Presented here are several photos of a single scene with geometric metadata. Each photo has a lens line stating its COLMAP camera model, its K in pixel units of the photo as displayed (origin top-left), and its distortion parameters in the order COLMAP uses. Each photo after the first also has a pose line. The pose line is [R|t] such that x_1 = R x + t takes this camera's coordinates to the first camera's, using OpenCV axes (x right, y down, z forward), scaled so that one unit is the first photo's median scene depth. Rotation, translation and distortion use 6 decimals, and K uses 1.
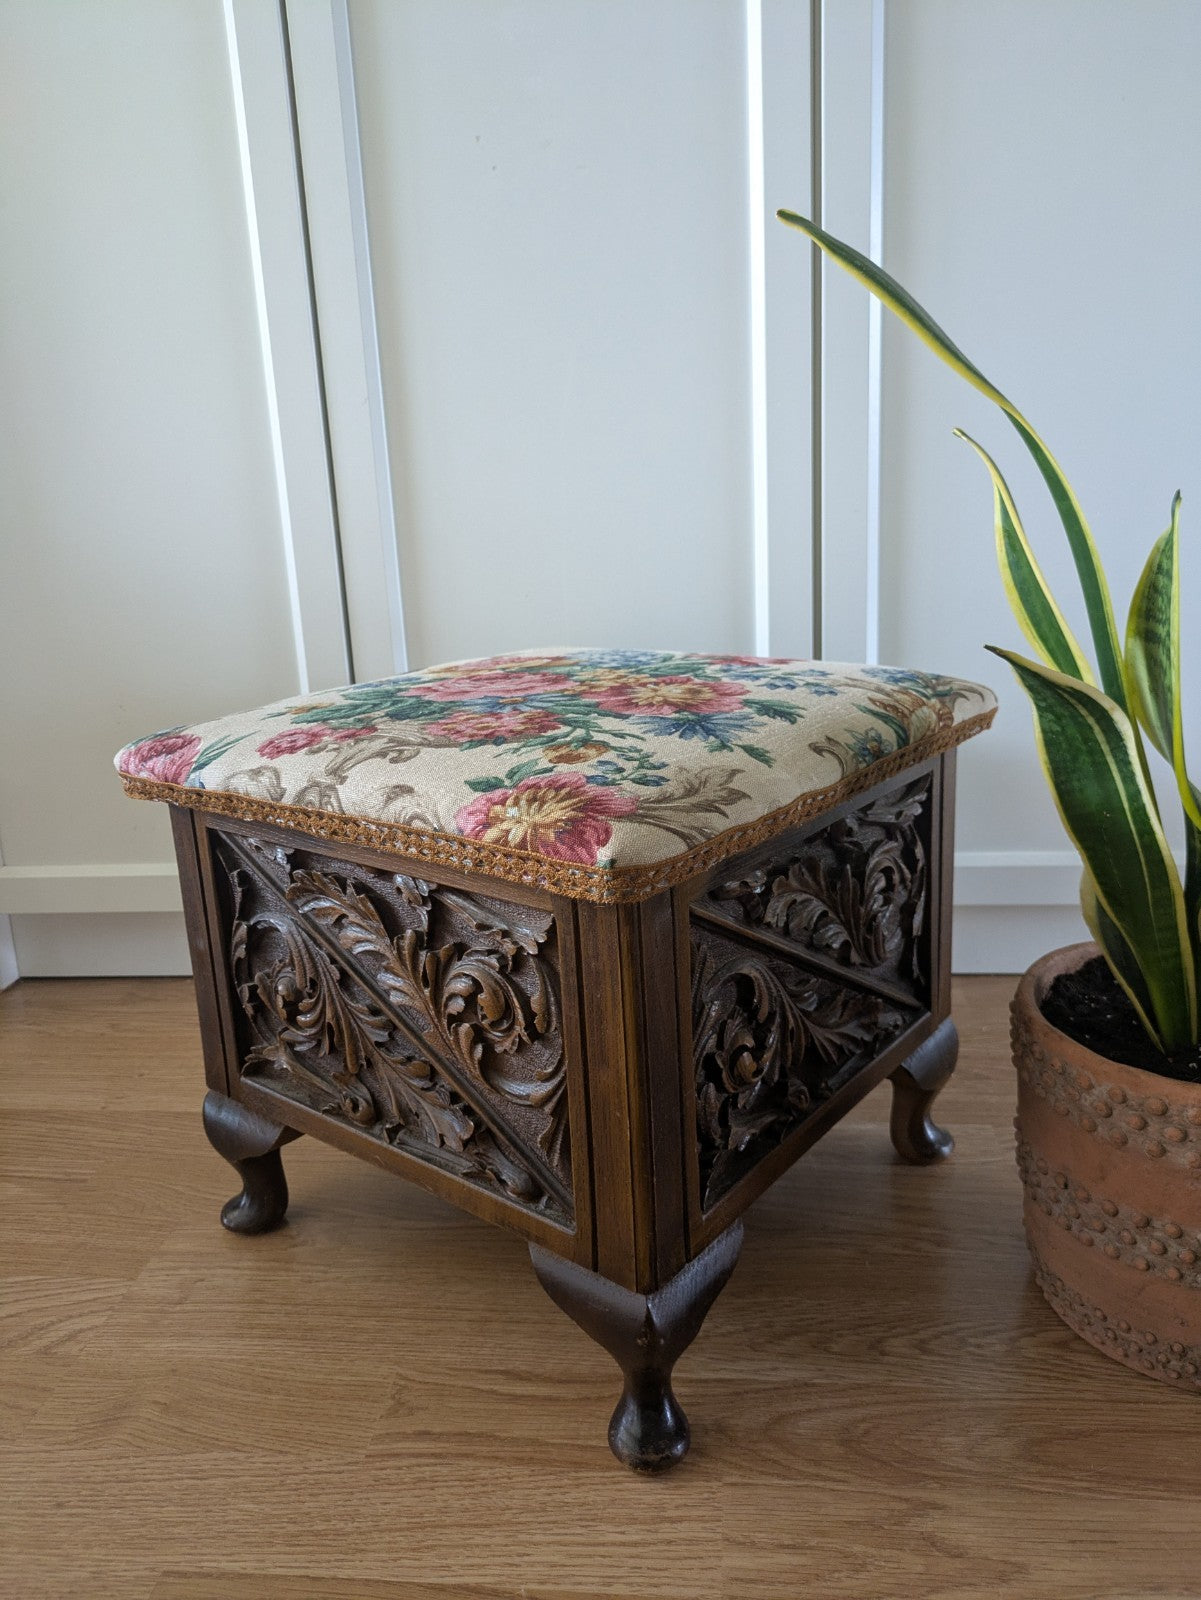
lens RADIAL K [[1184.5, 0, 617.7], [0, 1184.5, 768.2], [0, 0, 1]] dist [0.034600, -0.022898]
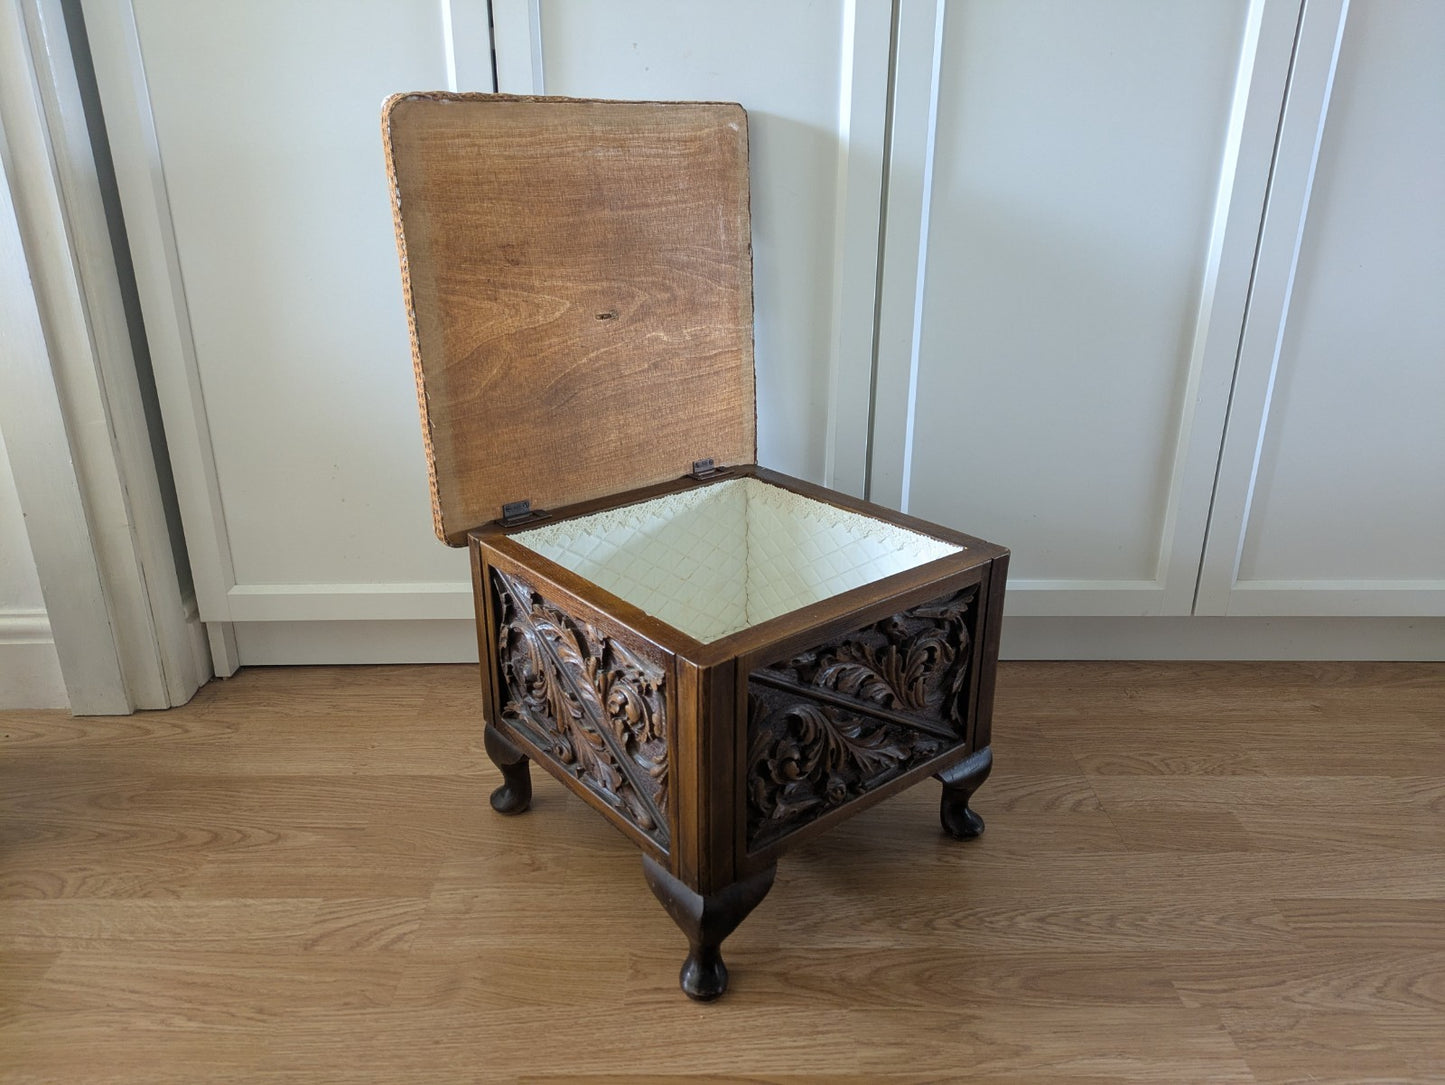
lens RADIAL K [[1051.2, 0, 715.6], [0, 1051.2, 548.9], [0, 0, 1]] dist [0.078909, -0.091422]
pose [[0.975759, 0.117507, -0.184623, 0.225394], [-0.091517, 0.985409, 0.143503, -0.220467], [0.198792, -0.123128, 0.972276, -0.320094]]
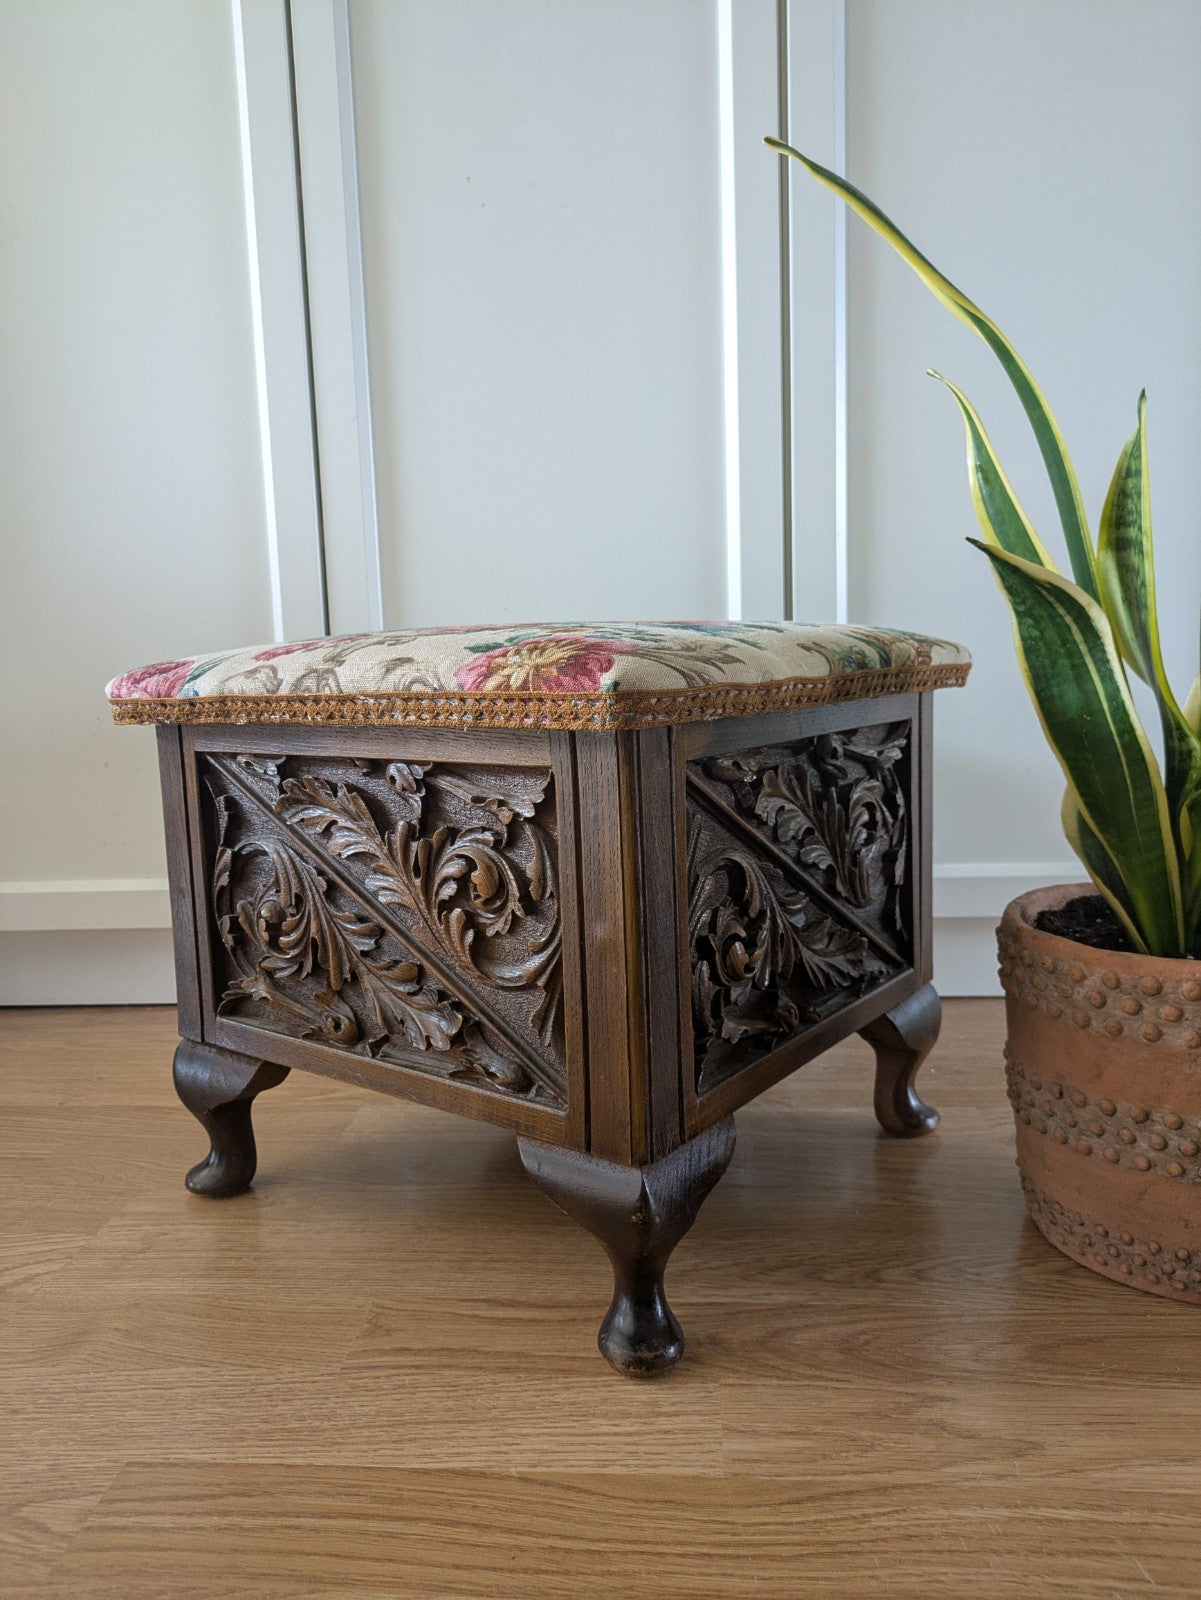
lens RADIAL K [[1179.7, 0, 596.8], [0, 1179.7, 791.6], [0, 0, 1]] dist [0.044292, -0.043495]
pose [[0.999695, 0.008877, 0.023030, -0.033448], [-0.006008, 0.992541, -0.121762, 0.227954], [-0.023939, 0.121587, 0.992292, 0.004394]]
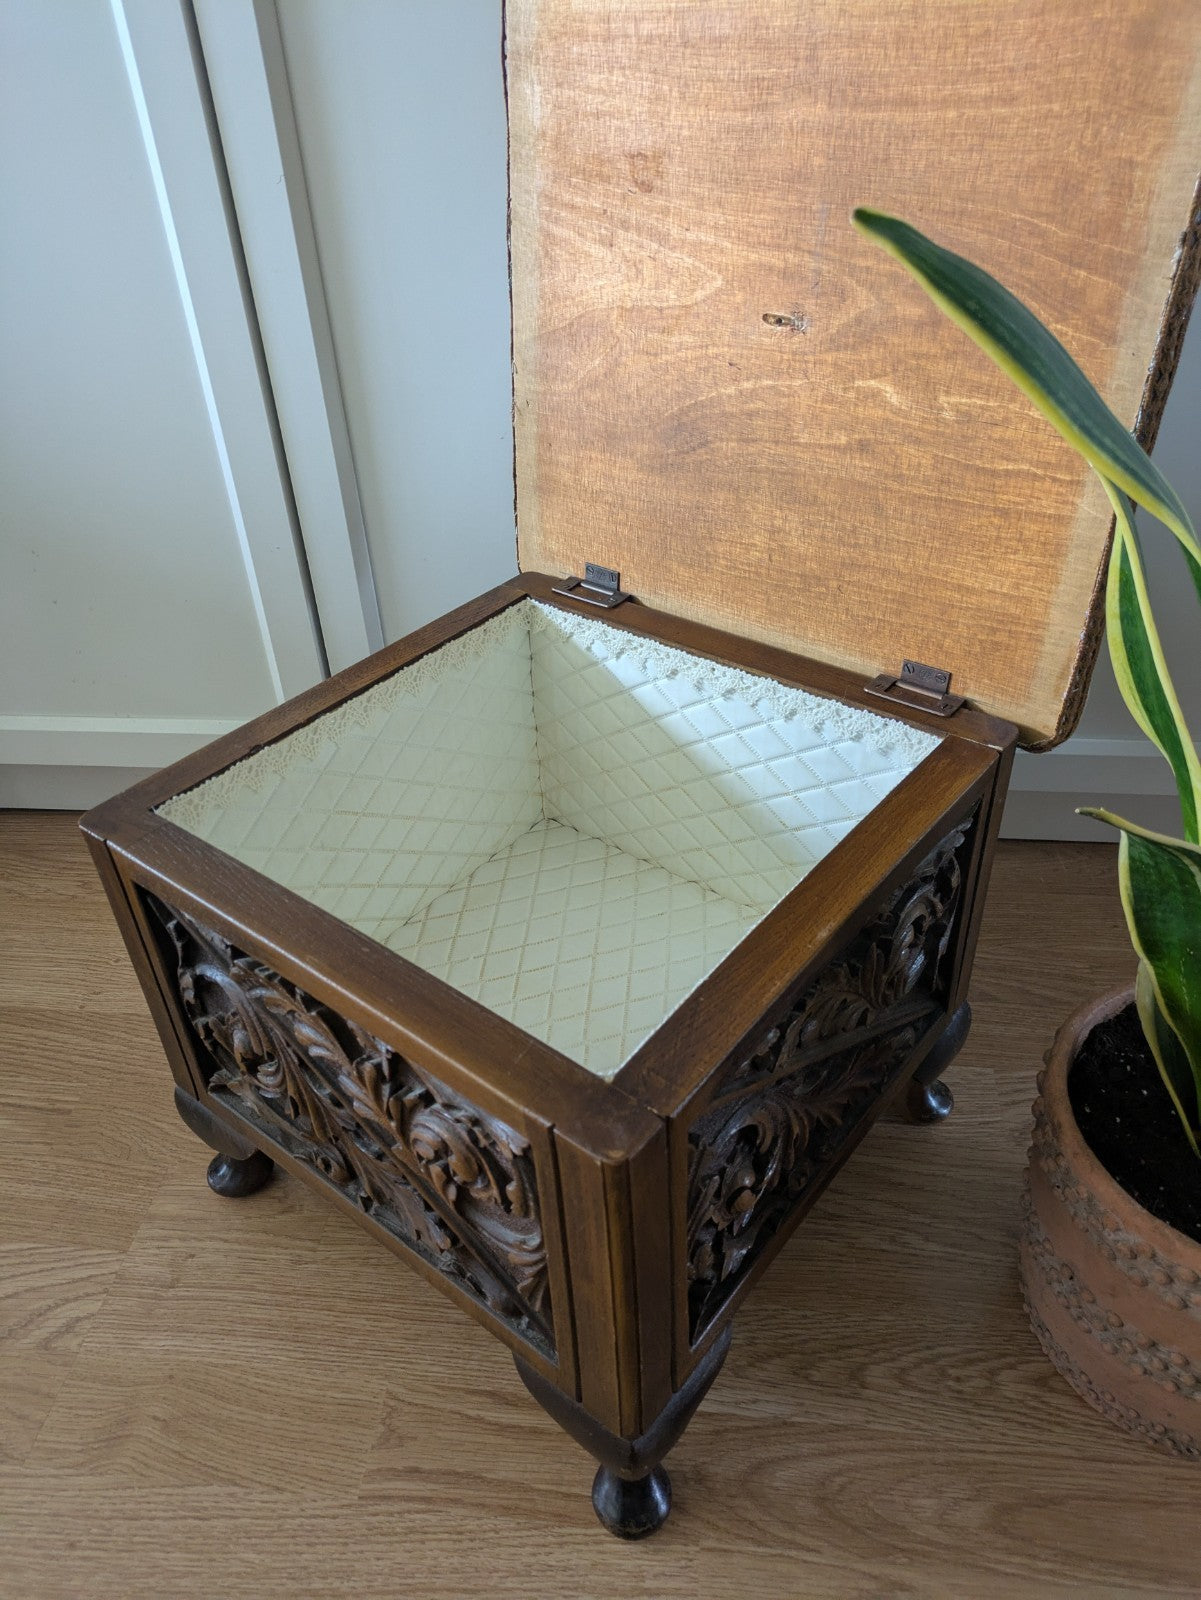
lens RADIAL K [[1179.7, 0, 600.5], [0, 1179.7, 800.0], [0, 0, 1]] dist [0.027721, -0.009126]
pose [[0.999858, 0.013687, -0.009863, 0.002032], [-0.009013, 0.927579, 0.373517, -0.367247], [0.014261, -0.373375, 0.927571, 0.258030]]
